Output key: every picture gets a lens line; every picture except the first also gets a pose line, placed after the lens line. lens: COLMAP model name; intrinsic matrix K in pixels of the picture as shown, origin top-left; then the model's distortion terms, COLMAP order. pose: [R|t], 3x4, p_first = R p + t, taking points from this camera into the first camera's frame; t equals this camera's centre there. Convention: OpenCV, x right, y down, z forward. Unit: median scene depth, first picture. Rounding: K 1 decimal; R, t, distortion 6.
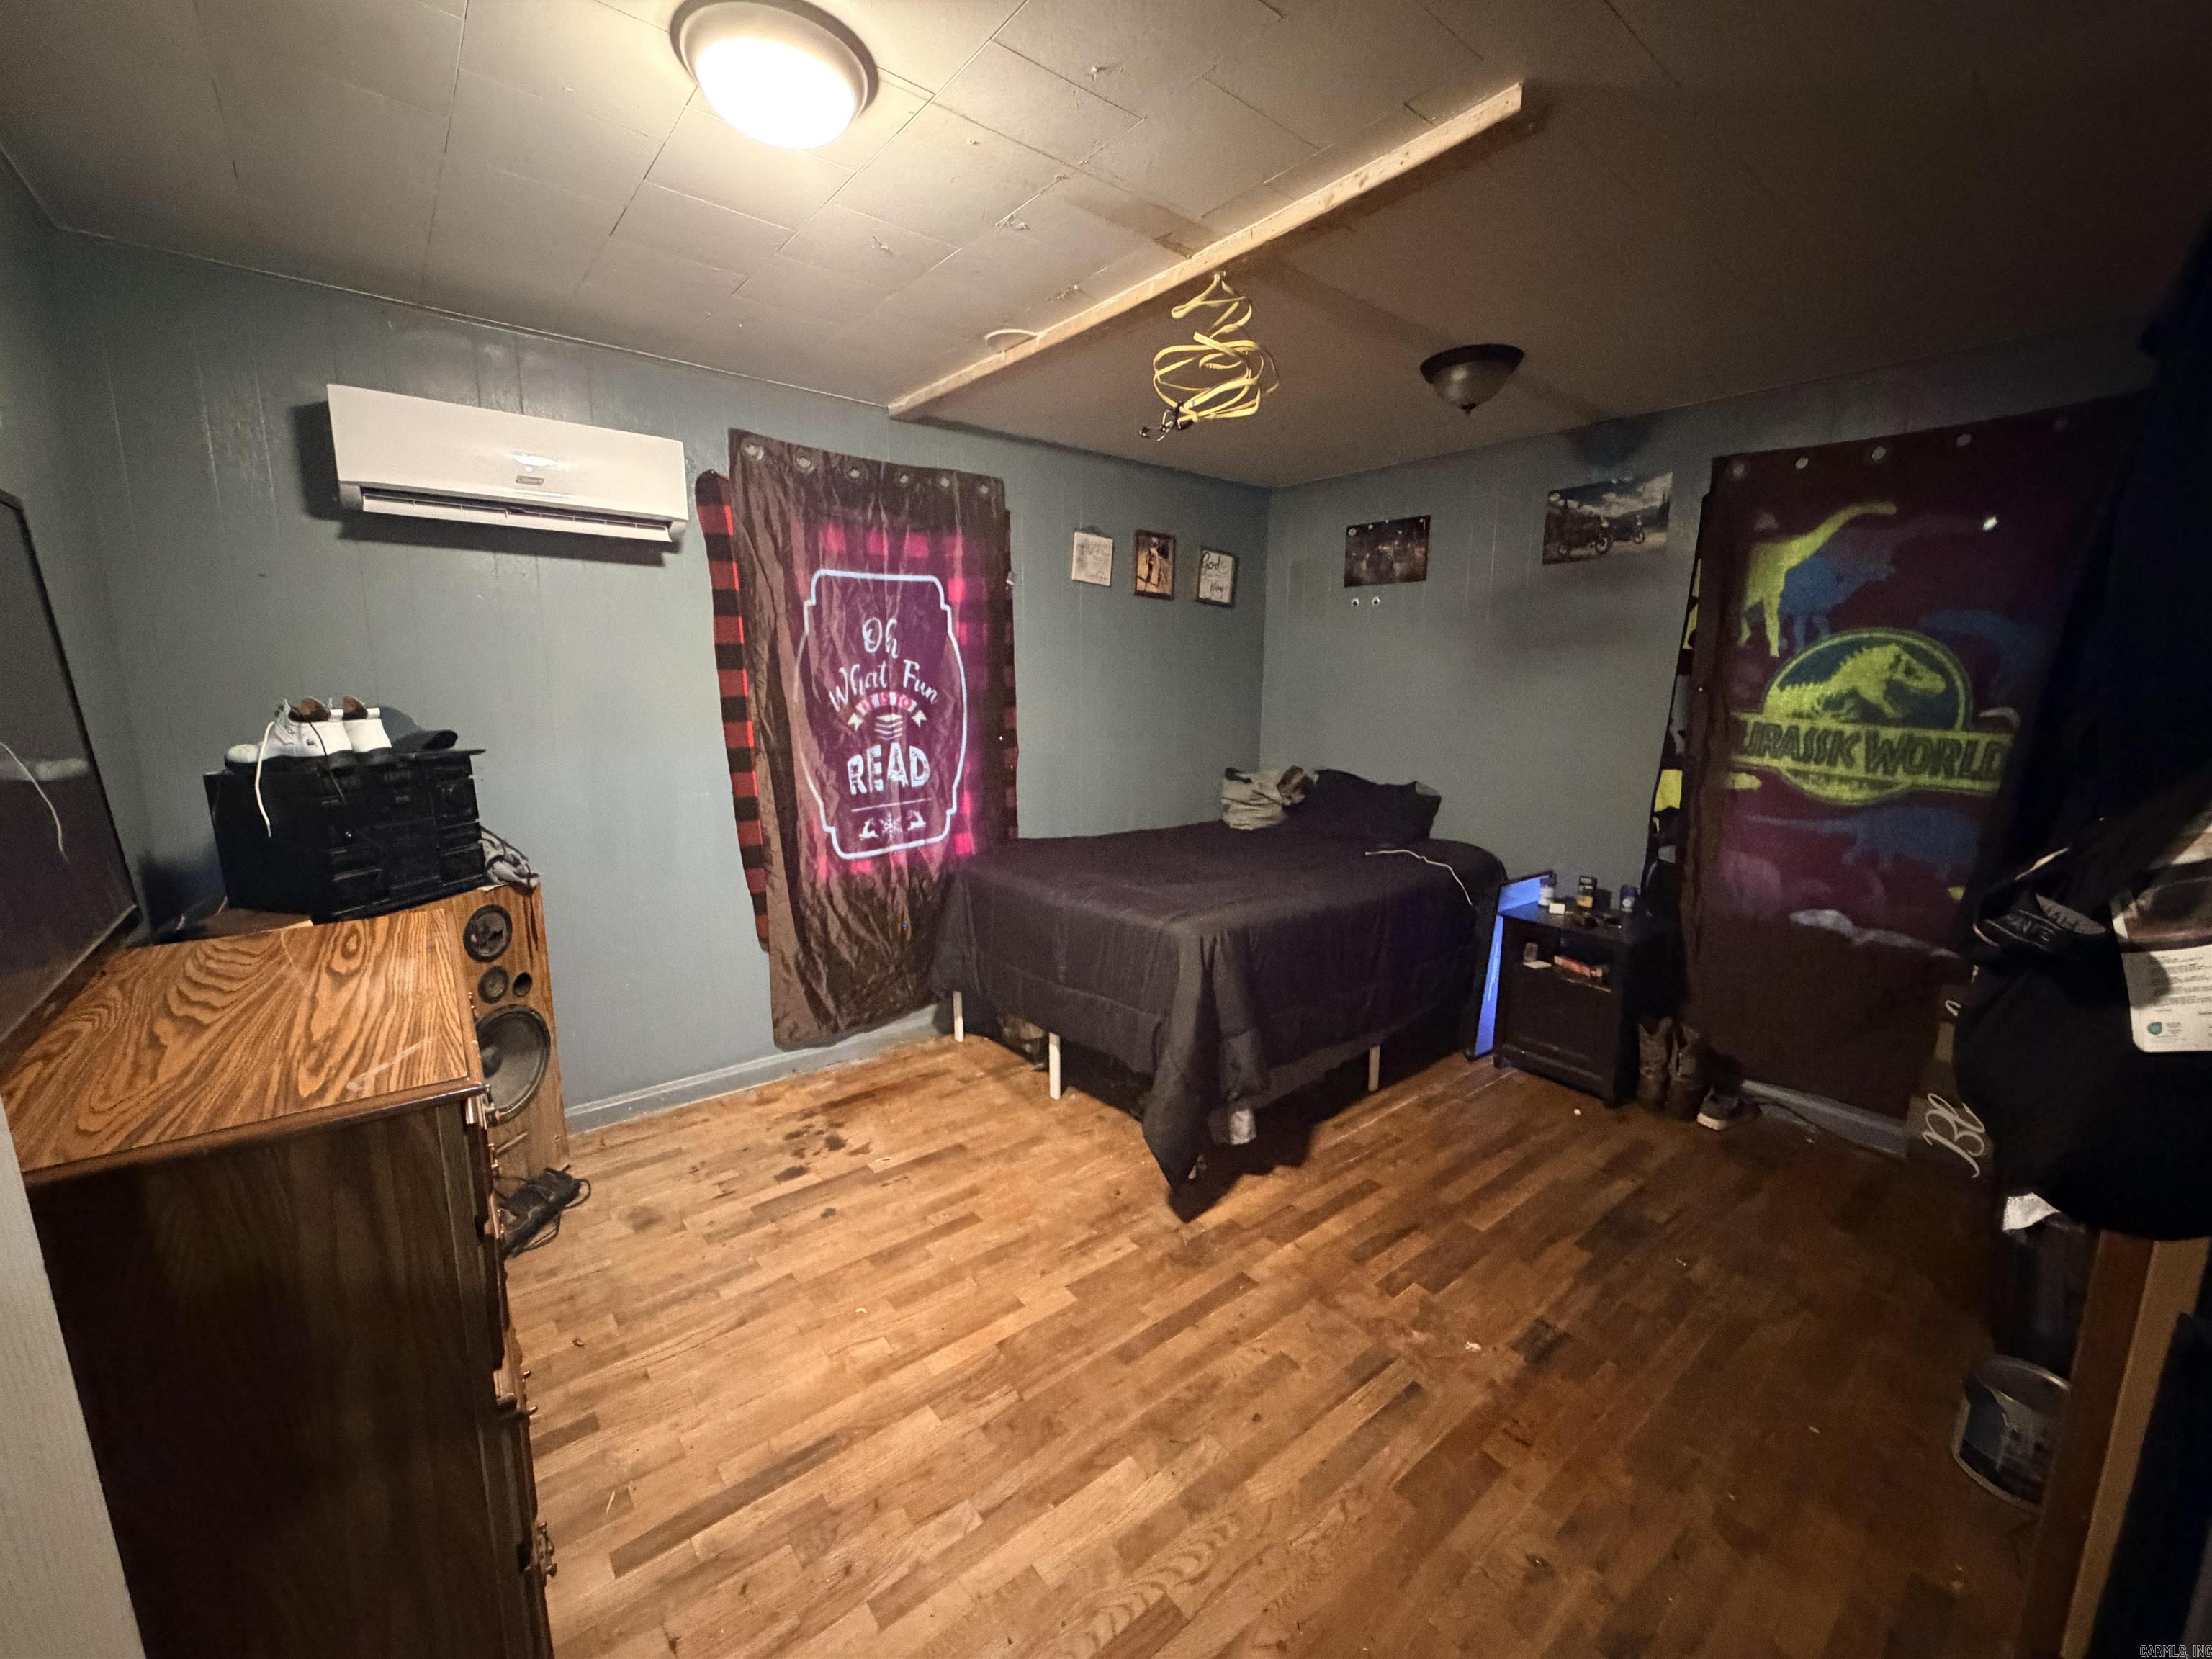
lens RADIAL K [[879.7, 0, 1100.6], [0, 879.7, 830.8], [0, 0, 1]] dist [-0.001490, 0.000008]
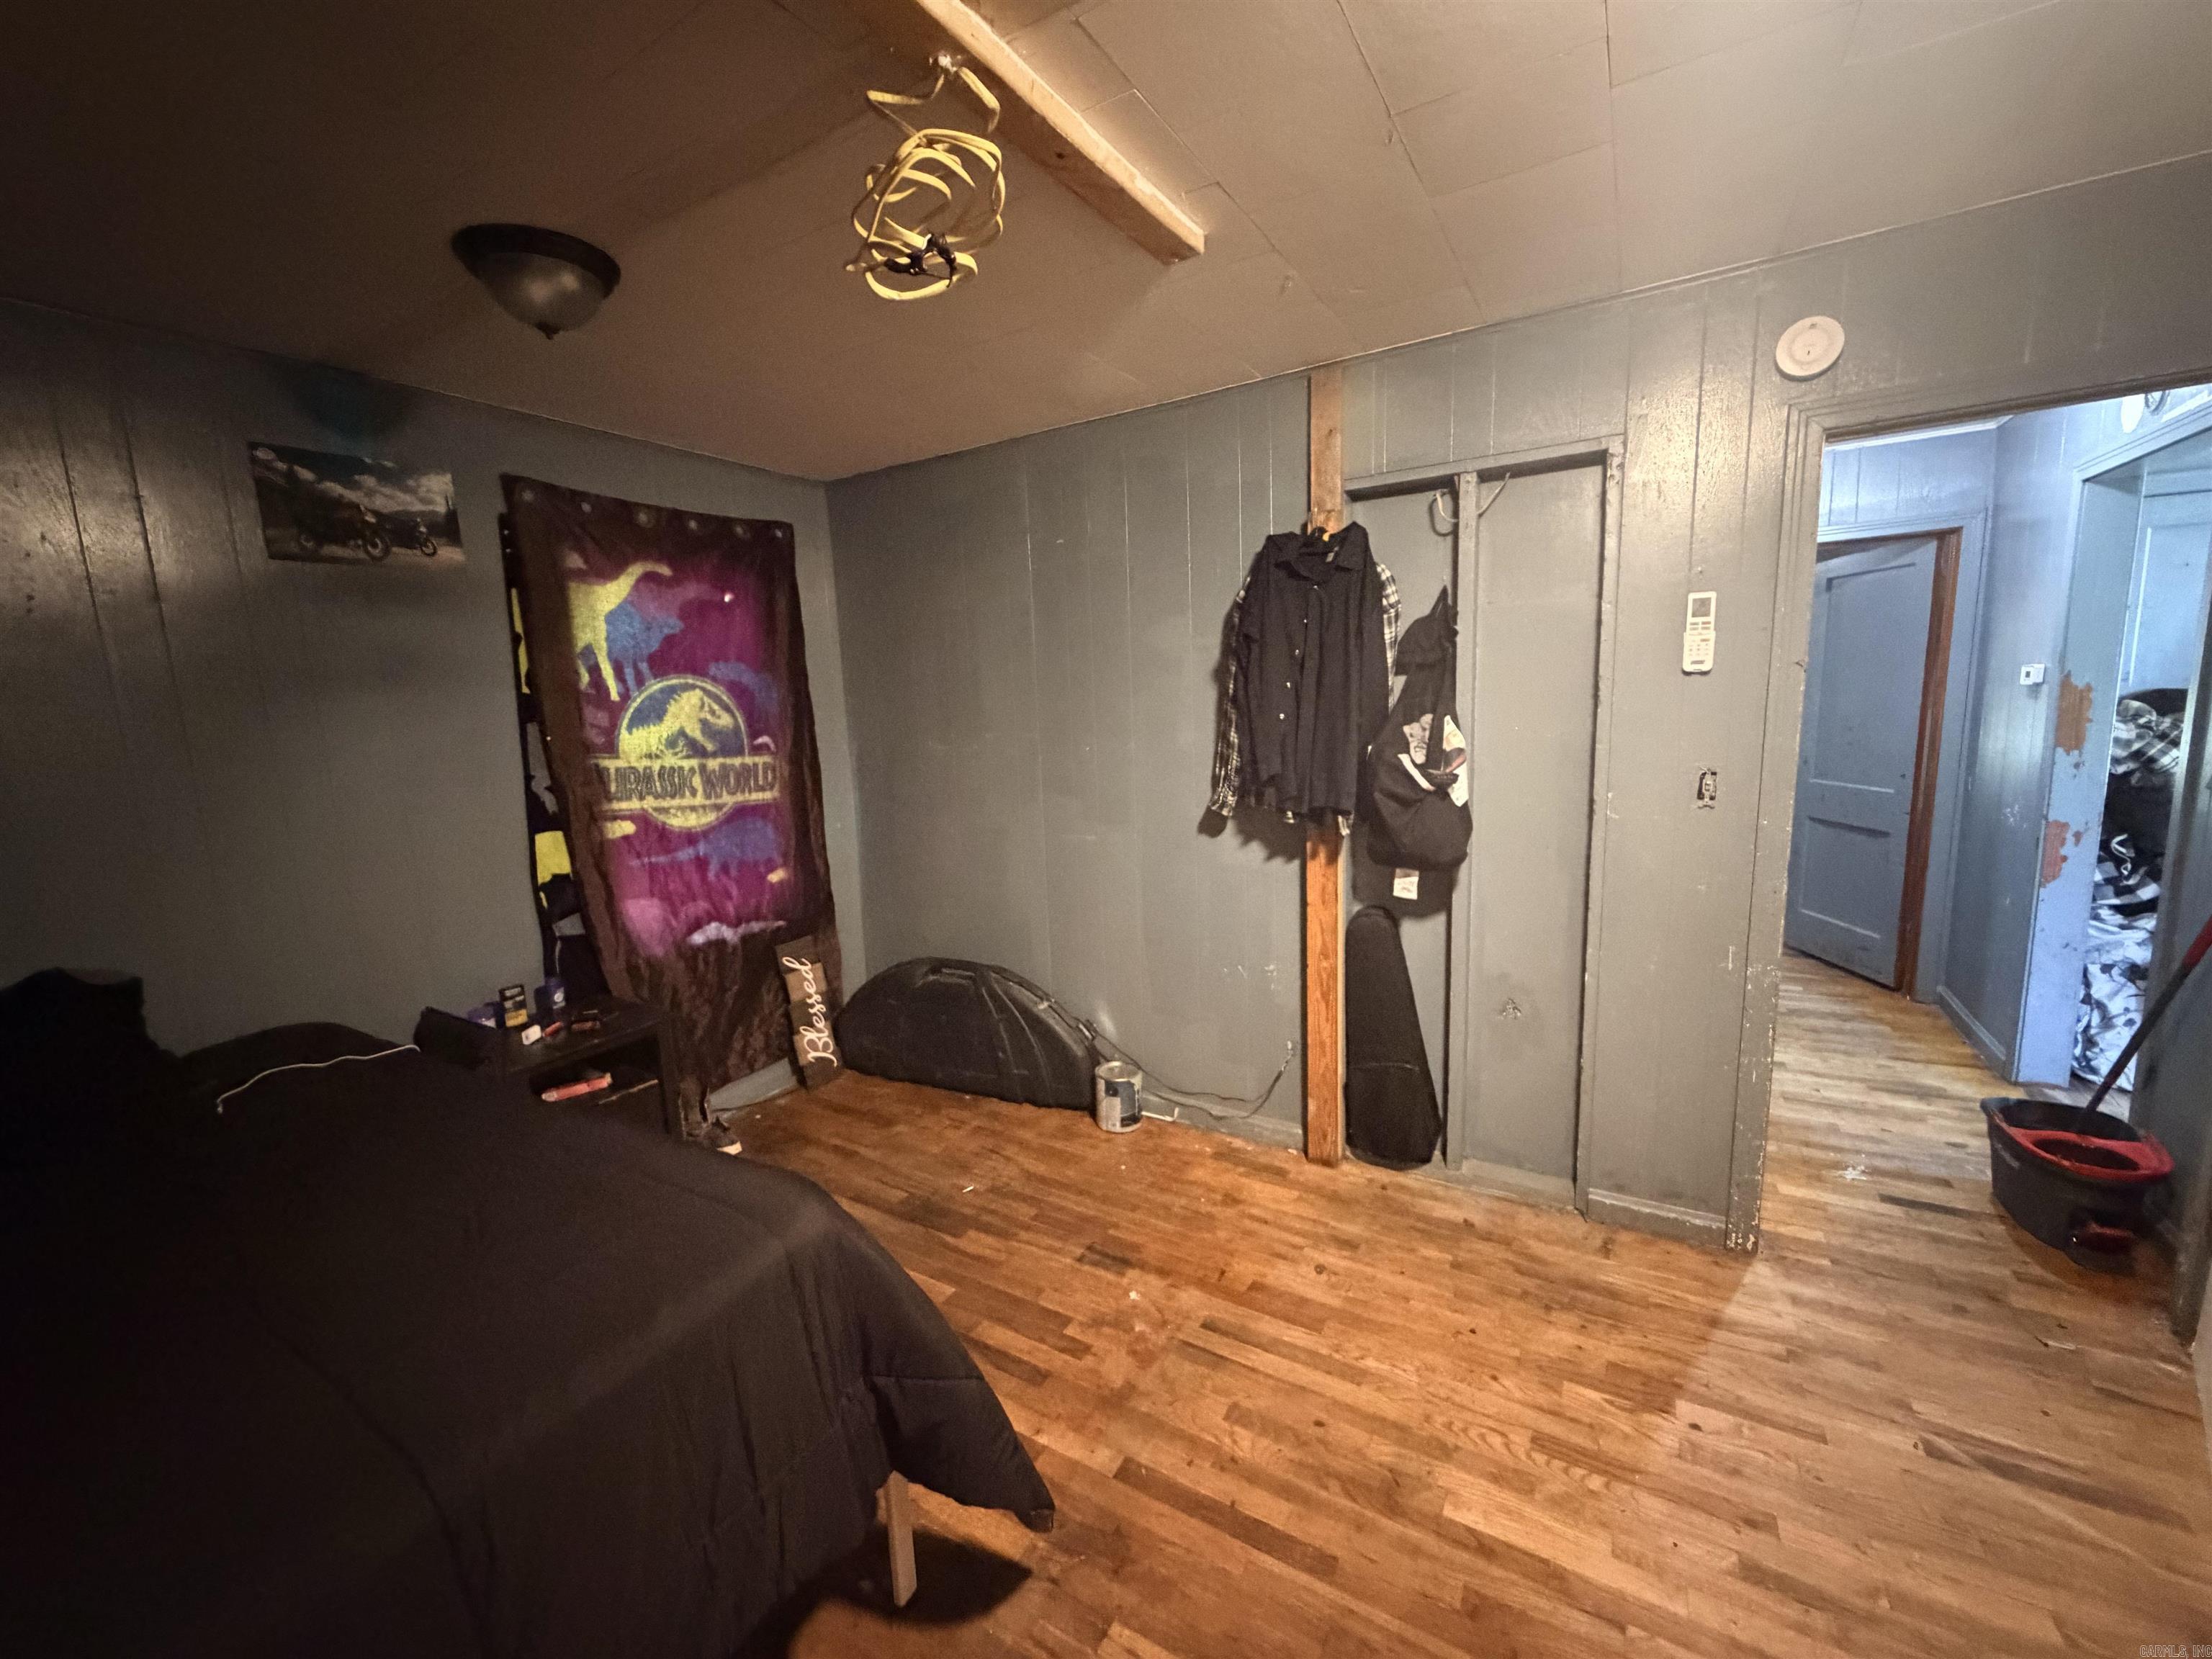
lens RADIAL K [[879.7, 0, 1099.9], [0, 879.7, 832.5], [0, 0, 1]] dist [-0.001490, 0.000008]
pose [[-0.339885, -0.136391, 0.930524, -0.377975], [0.199844, 0.956357, 0.213173, -0.164833], [-0.918989, 0.258414, -0.297794, 0.866952]]
